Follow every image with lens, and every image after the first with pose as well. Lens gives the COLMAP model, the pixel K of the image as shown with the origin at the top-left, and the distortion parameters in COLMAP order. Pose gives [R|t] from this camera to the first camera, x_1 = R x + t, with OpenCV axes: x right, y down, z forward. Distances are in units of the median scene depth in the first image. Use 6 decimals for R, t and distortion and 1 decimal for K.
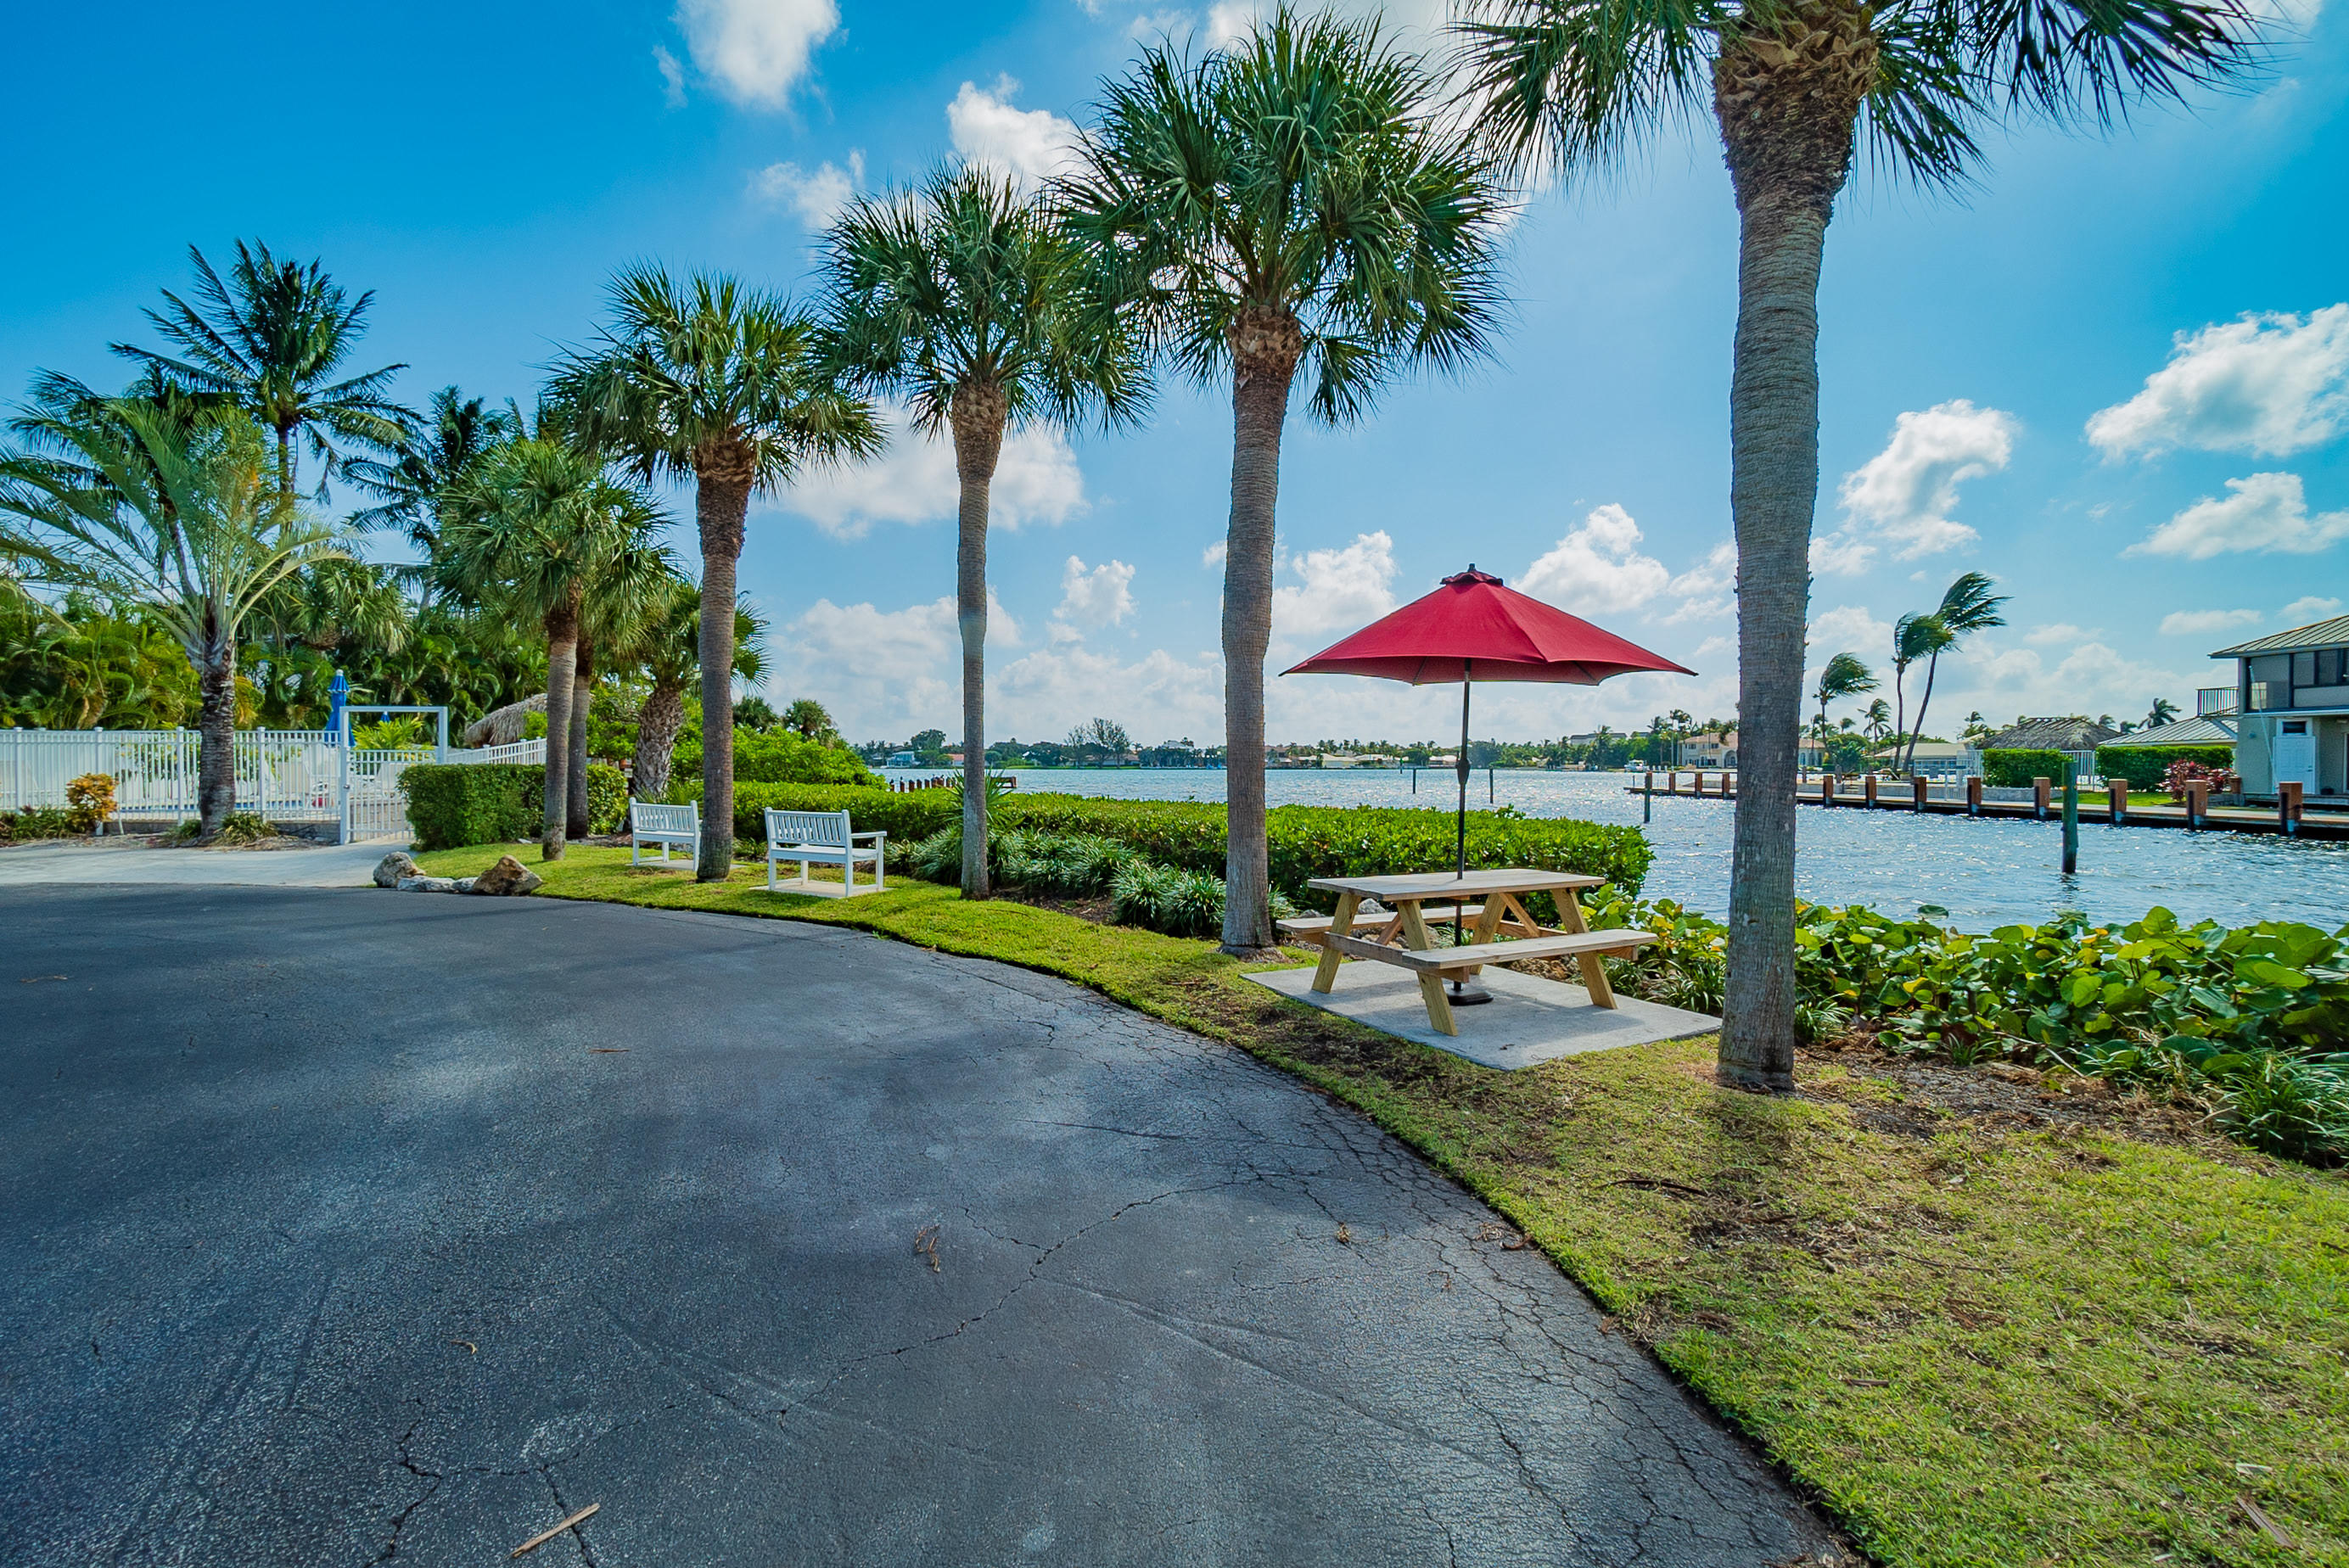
lens RADIAL K [[1039.2, 0, 1172.5], [0, 1039.2, 779.5], [0, 0, 1]] dist [0.000263, 0.000057]
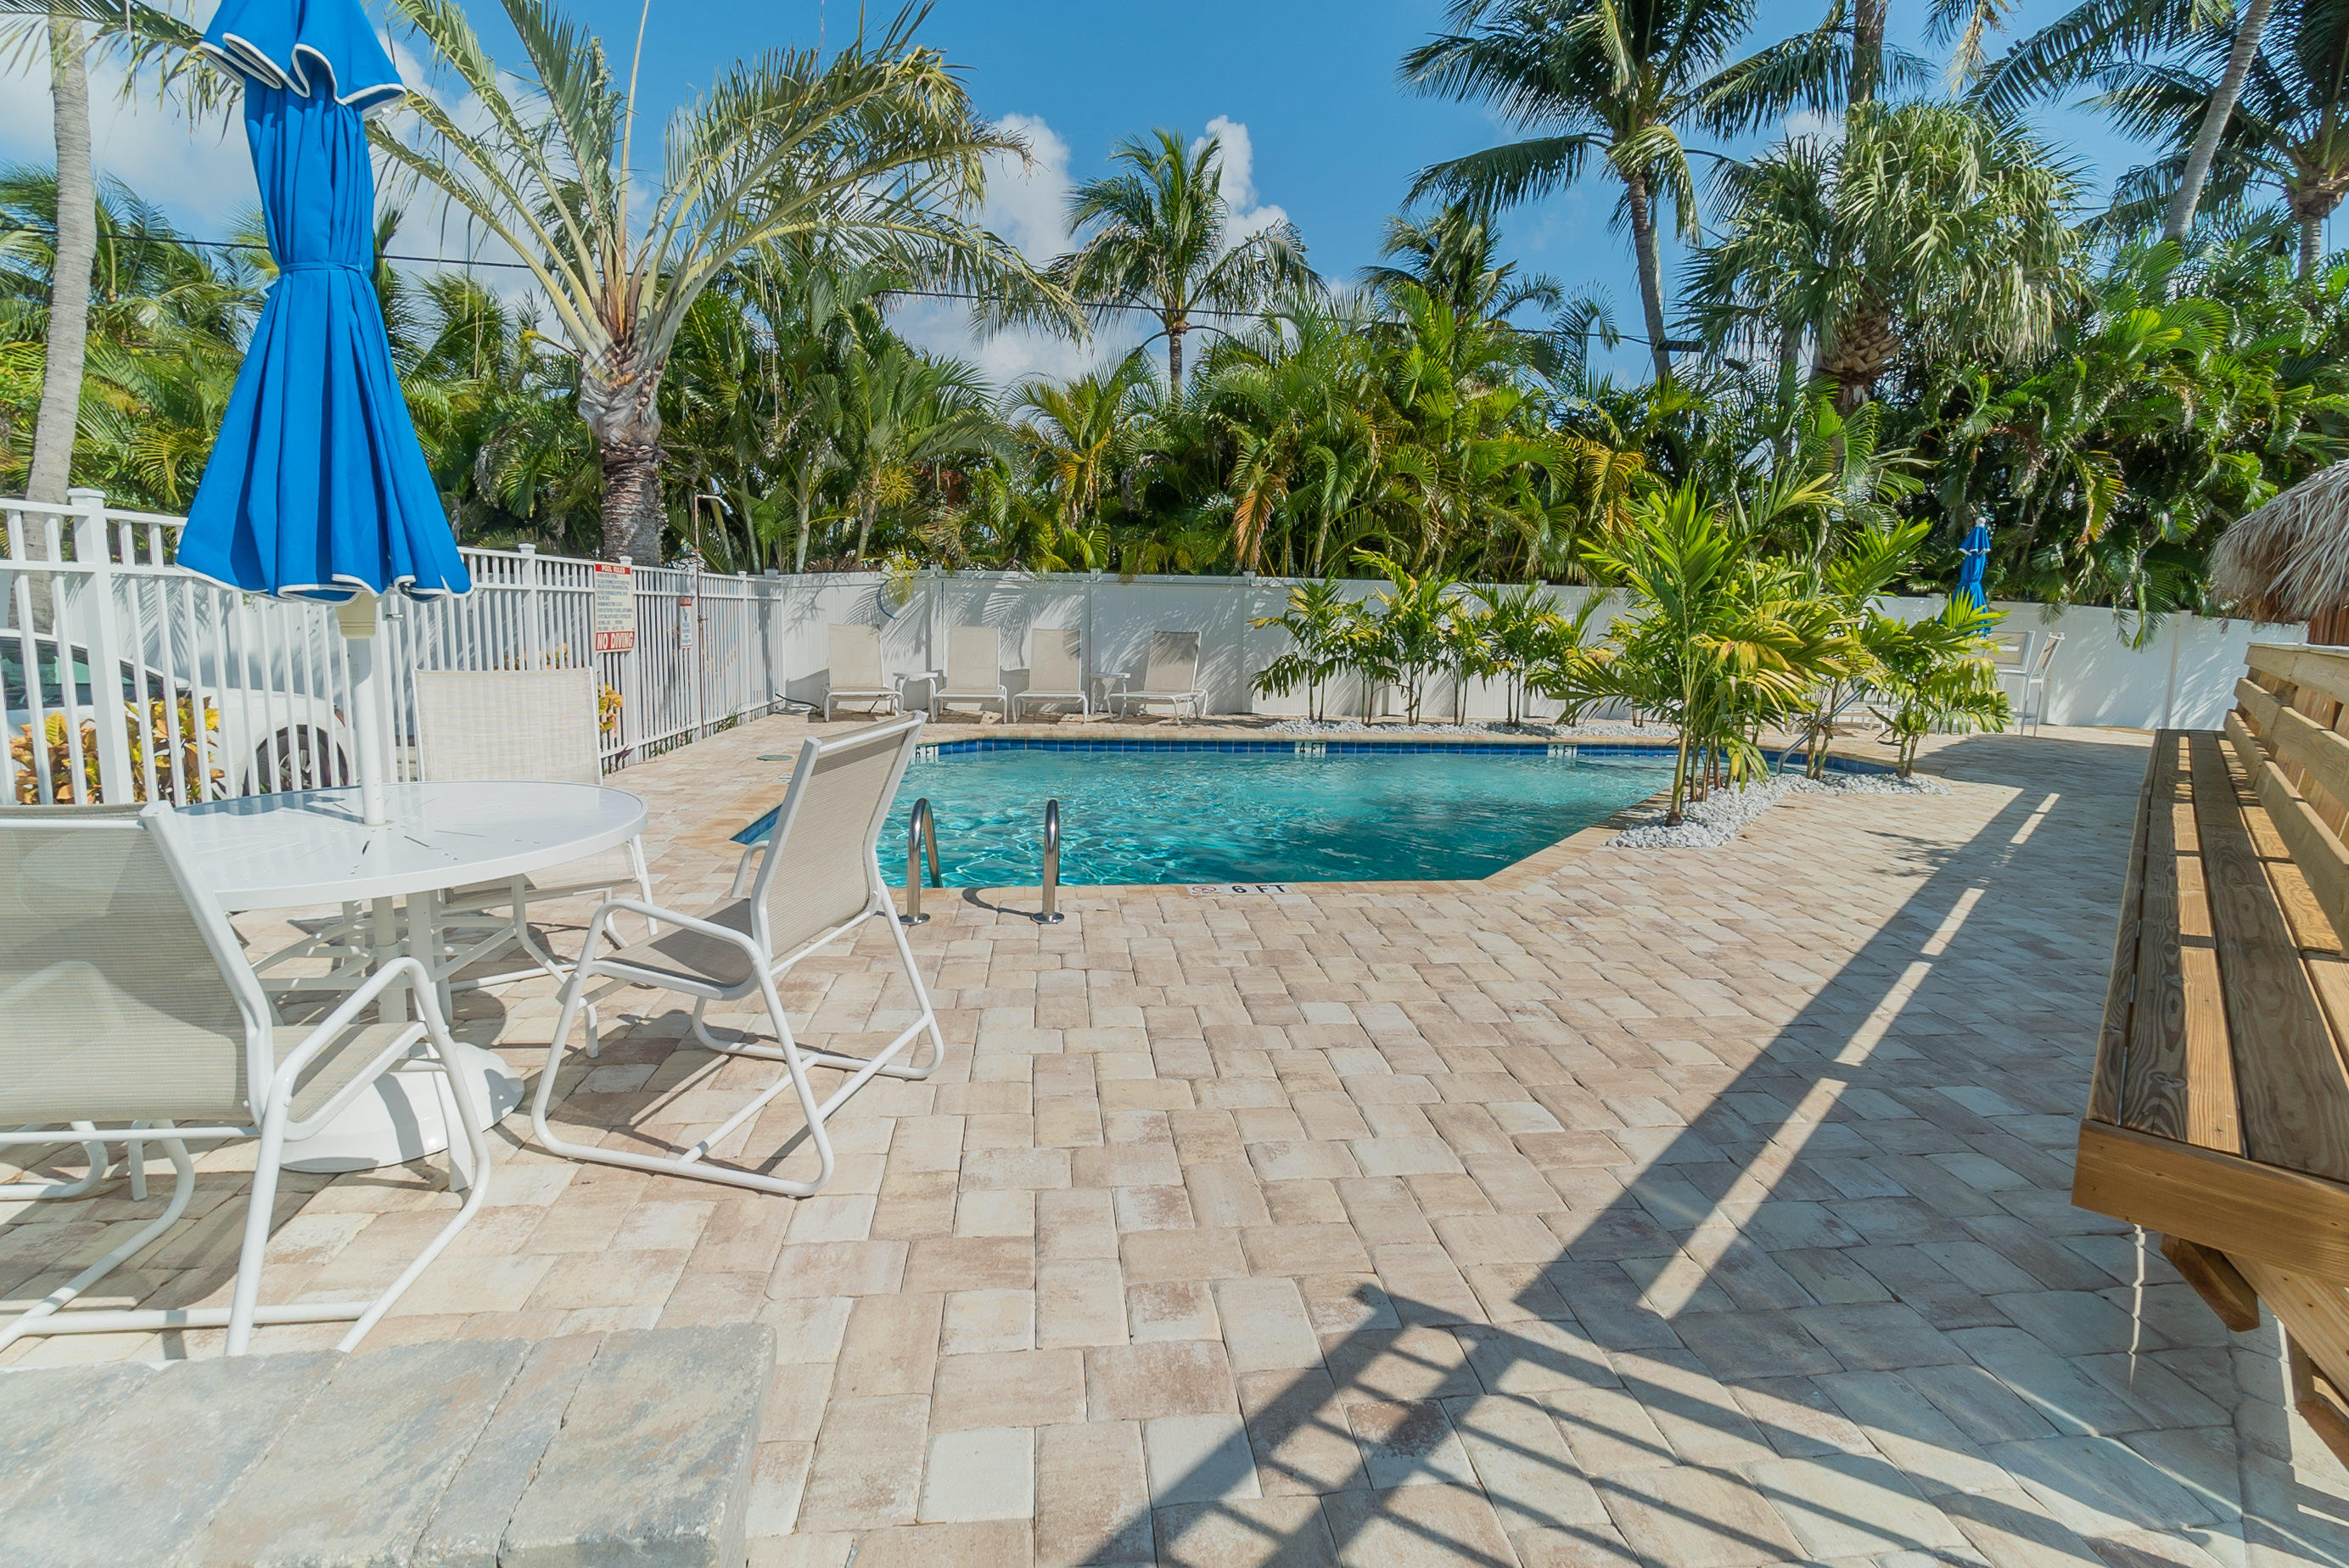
lens RADIAL K [[1018.9, 0, 1172.2], [0, 1018.9, 775.0], [0, 0, 1]] dist [0.003964, 0.000404]
pose [[0.120030, 0.146416, -0.981914, -0.387366], [-0.031087, 0.989134, 0.143692, -0.013981], [0.992283, 0.013278, 0.123277, 0.633232]]
